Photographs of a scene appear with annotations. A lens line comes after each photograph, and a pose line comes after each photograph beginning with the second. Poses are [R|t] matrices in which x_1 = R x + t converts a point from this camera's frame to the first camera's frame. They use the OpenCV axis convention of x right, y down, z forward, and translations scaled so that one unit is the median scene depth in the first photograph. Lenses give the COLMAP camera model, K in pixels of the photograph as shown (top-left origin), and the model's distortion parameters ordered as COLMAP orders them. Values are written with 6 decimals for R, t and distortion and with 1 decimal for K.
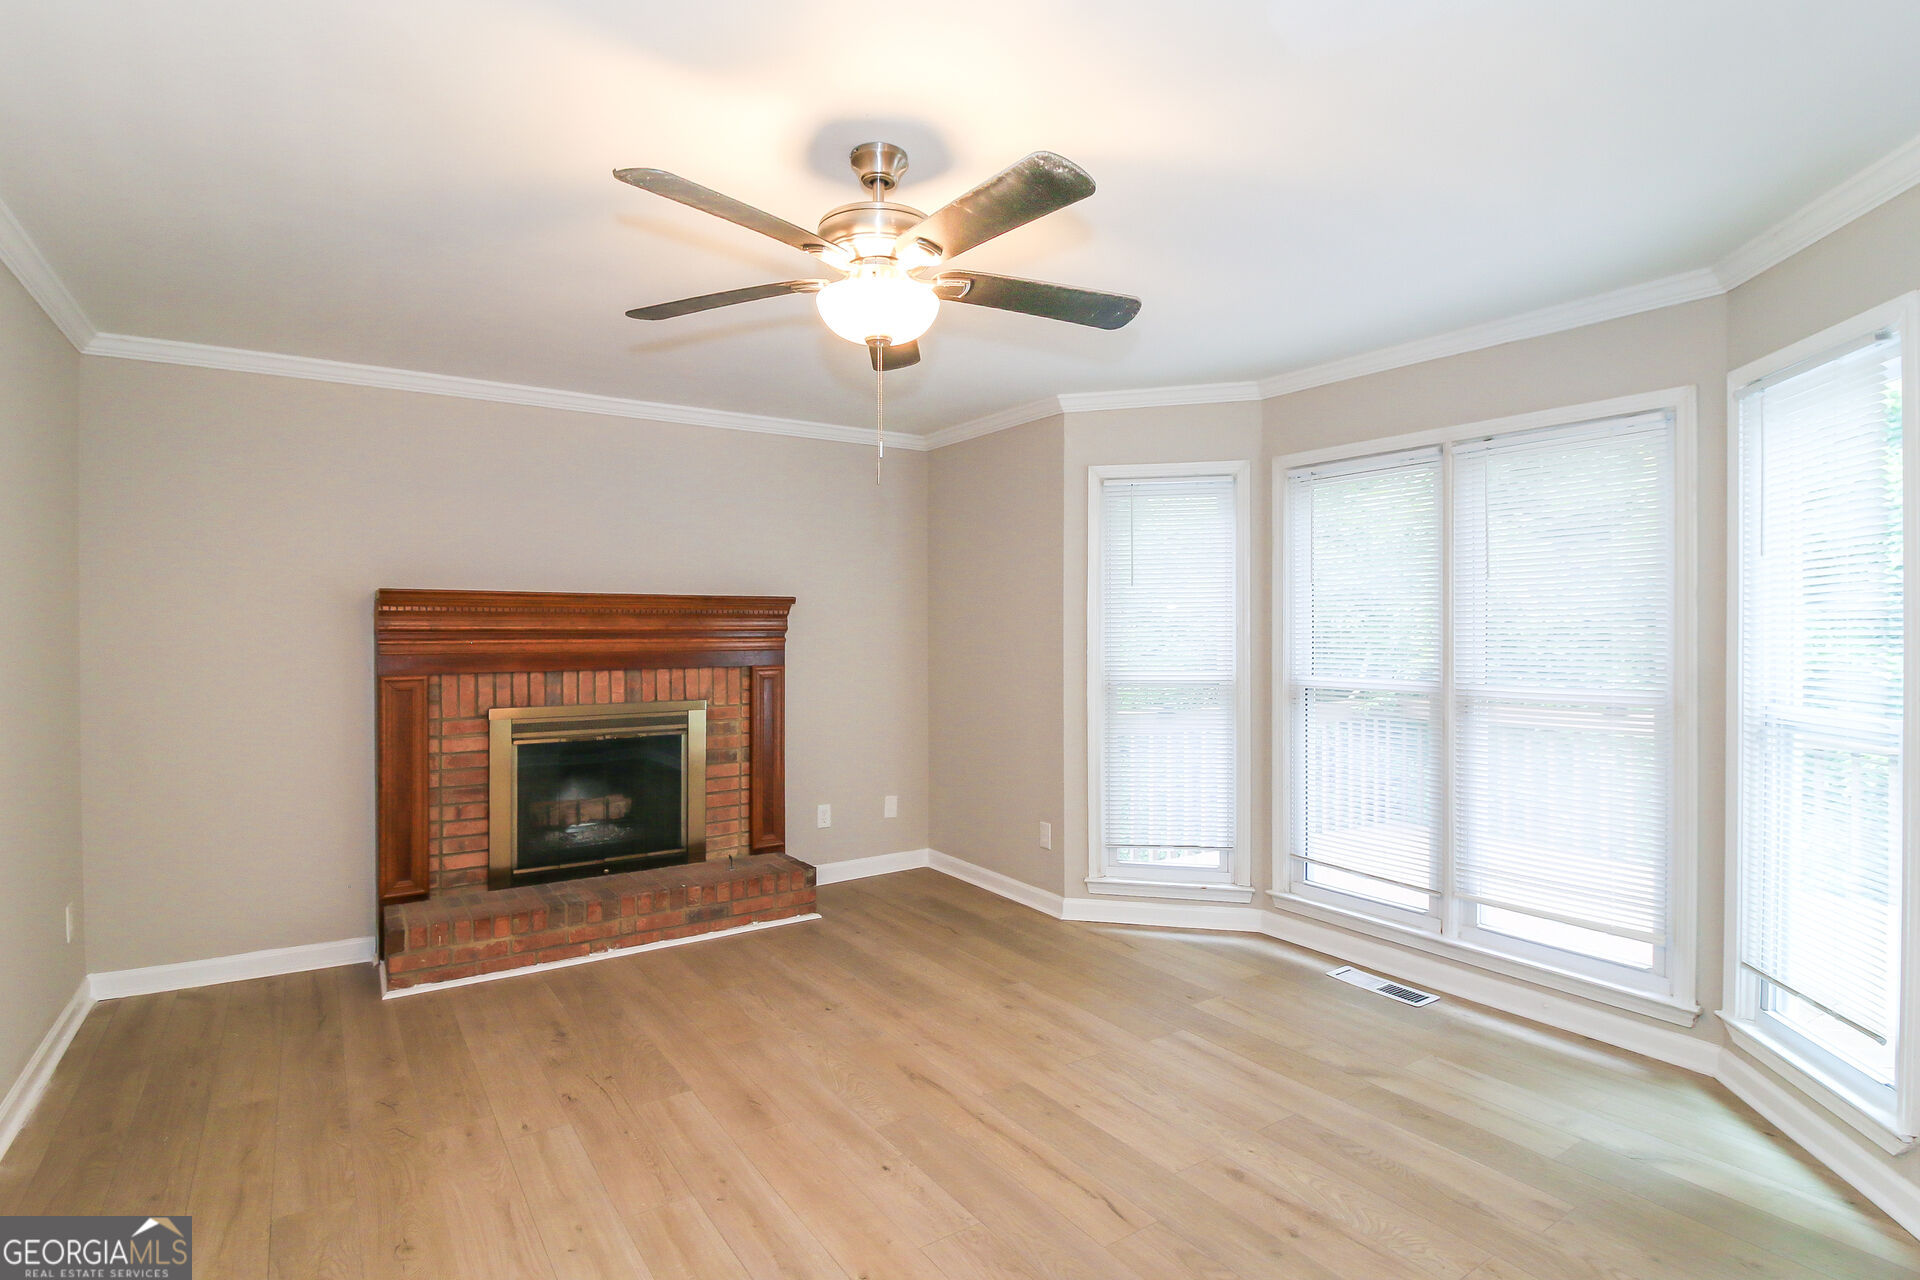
lens RADIAL K [[985.8, 0, 962.7], [0, 985.8, 640.9], [0, 0, 1]] dist [-0.004423, 0.001544]
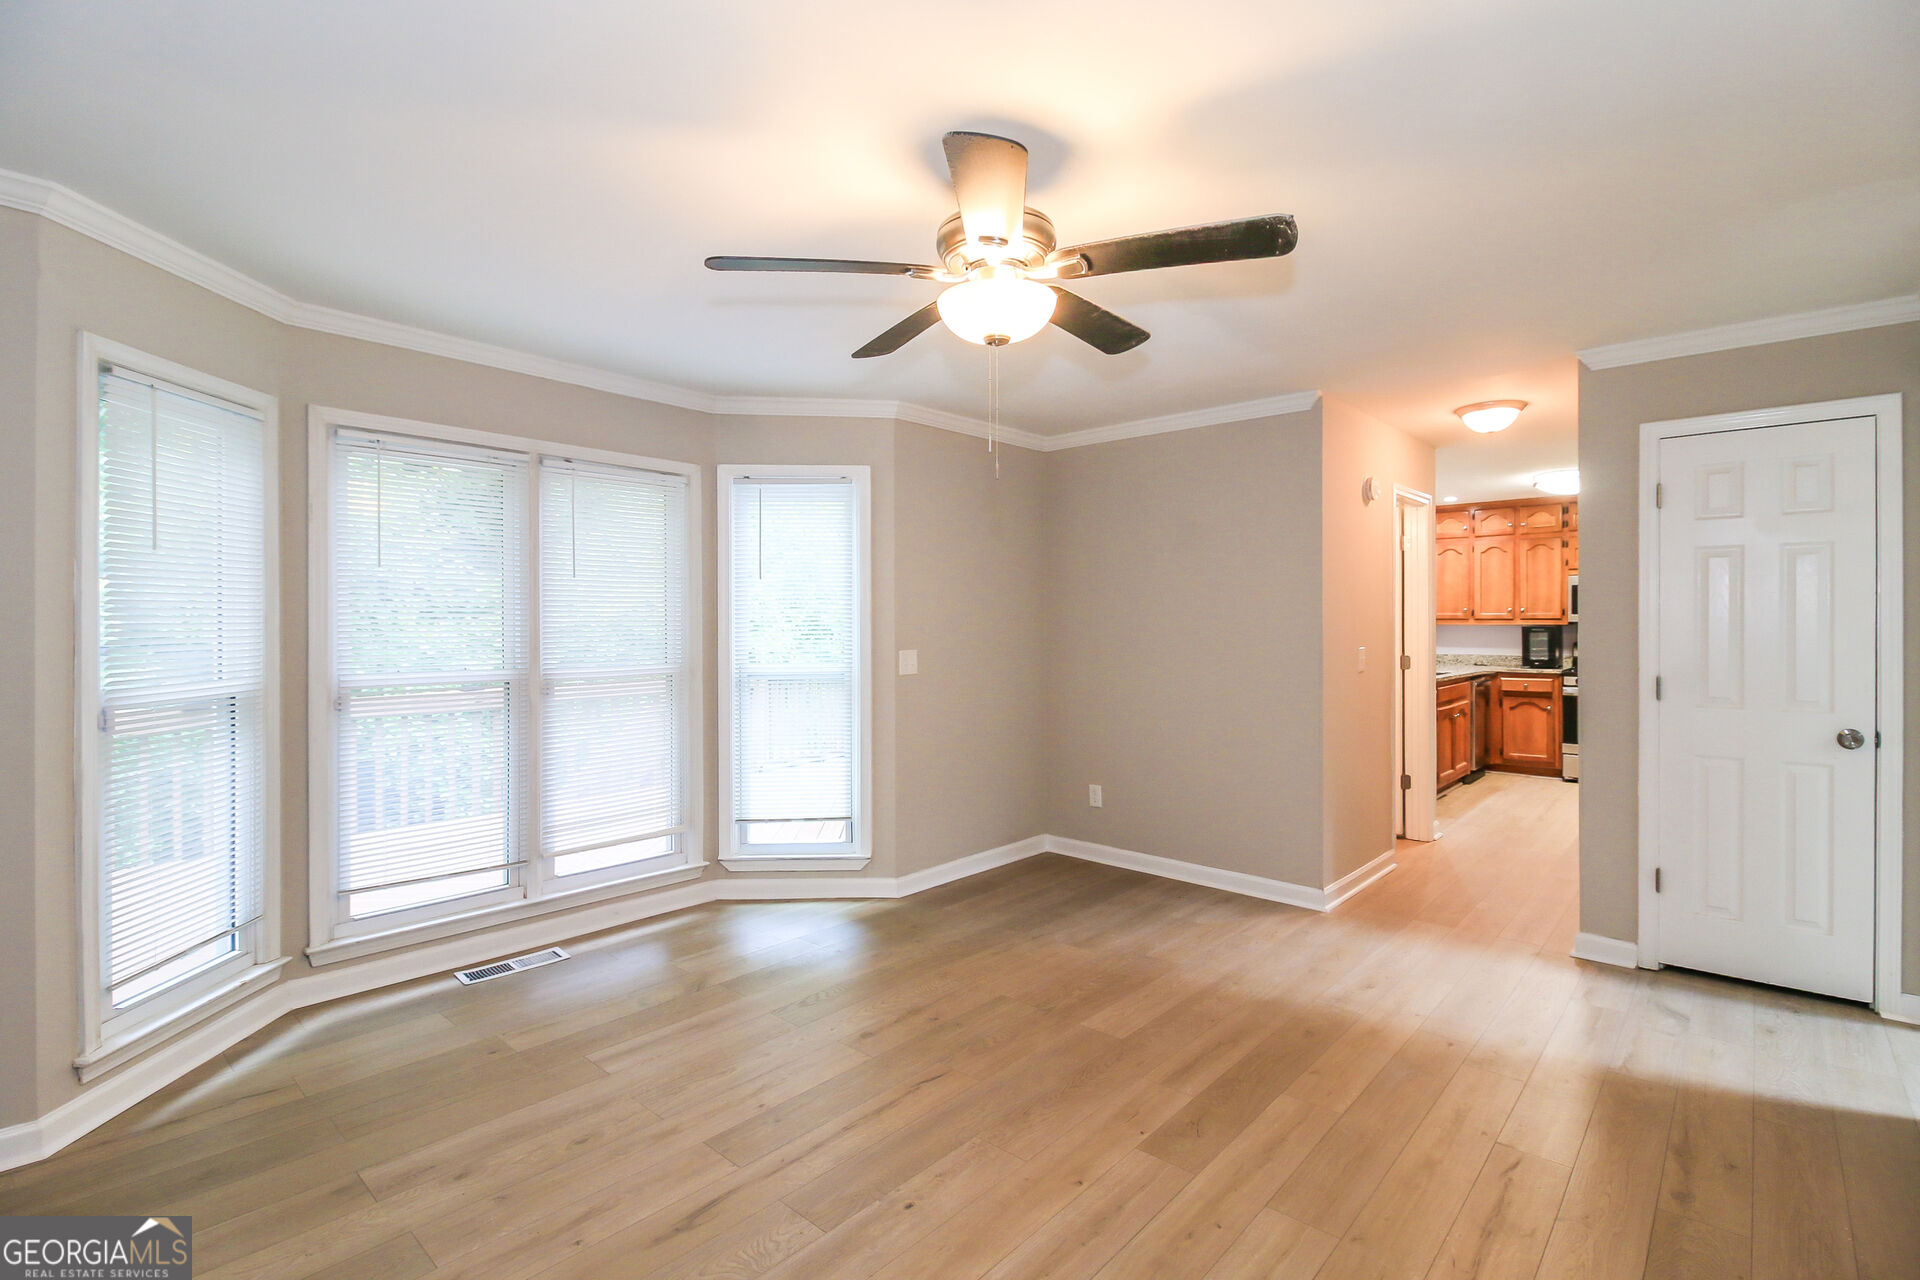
lens RADIAL K [[898.6, 0, 961.7], [0, 898.6, 631.0], [0, 0, 1]] dist [-0.002967, -0.002467]
pose [[-0.259117, -0.005449, 0.965831, -0.626919], [0.008728, 0.999930, 0.007982, -0.004531], [-0.965807, 0.010498, -0.259051, 0.814298]]
